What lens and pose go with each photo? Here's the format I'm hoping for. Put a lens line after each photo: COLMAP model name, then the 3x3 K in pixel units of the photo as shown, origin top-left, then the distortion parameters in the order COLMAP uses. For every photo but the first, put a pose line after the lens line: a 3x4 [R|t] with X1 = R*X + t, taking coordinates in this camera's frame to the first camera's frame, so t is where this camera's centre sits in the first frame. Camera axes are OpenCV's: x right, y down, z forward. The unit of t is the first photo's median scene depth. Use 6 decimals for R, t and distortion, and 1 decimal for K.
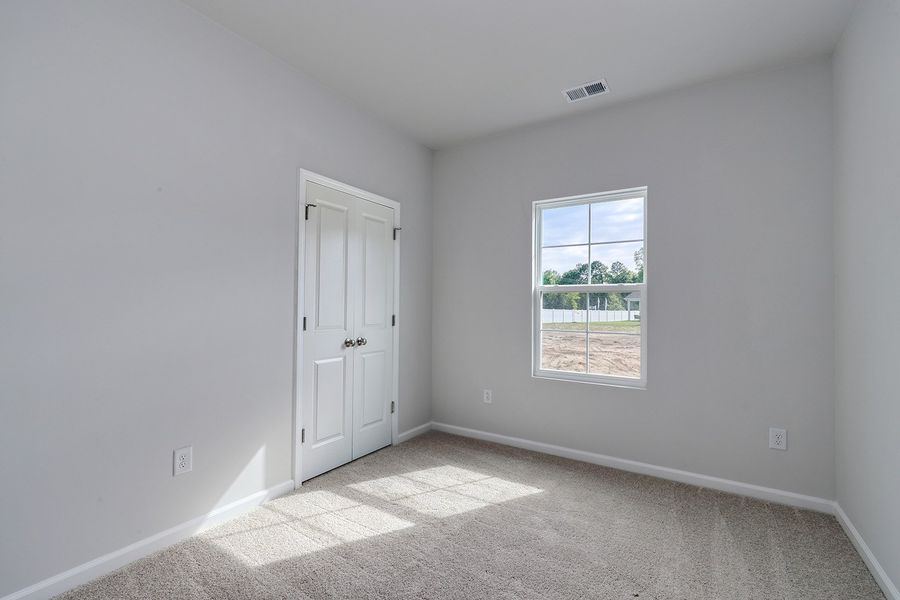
lens RADIAL K [[405.3, 0, 450.0], [0, 405.3, 300.0], [0, 0, 1]] dist [0.019147, -0.000046]
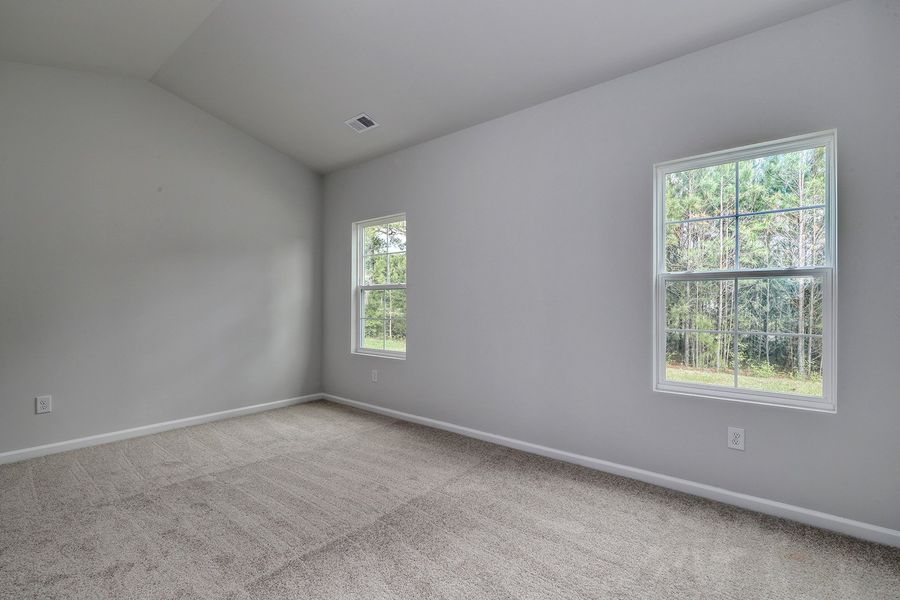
lens RADIAL K [[502.6, 0, 450.0], [0, 502.6, 300.0], [0, 0, 1]] dist [0.004234, 0.000767]
pose [[0.975458, -0.012705, -0.219819, 0.418223], [0.015333, 0.999830, 0.010251, 0.000162], [0.219651, -0.013370, 0.975487, -0.263605]]
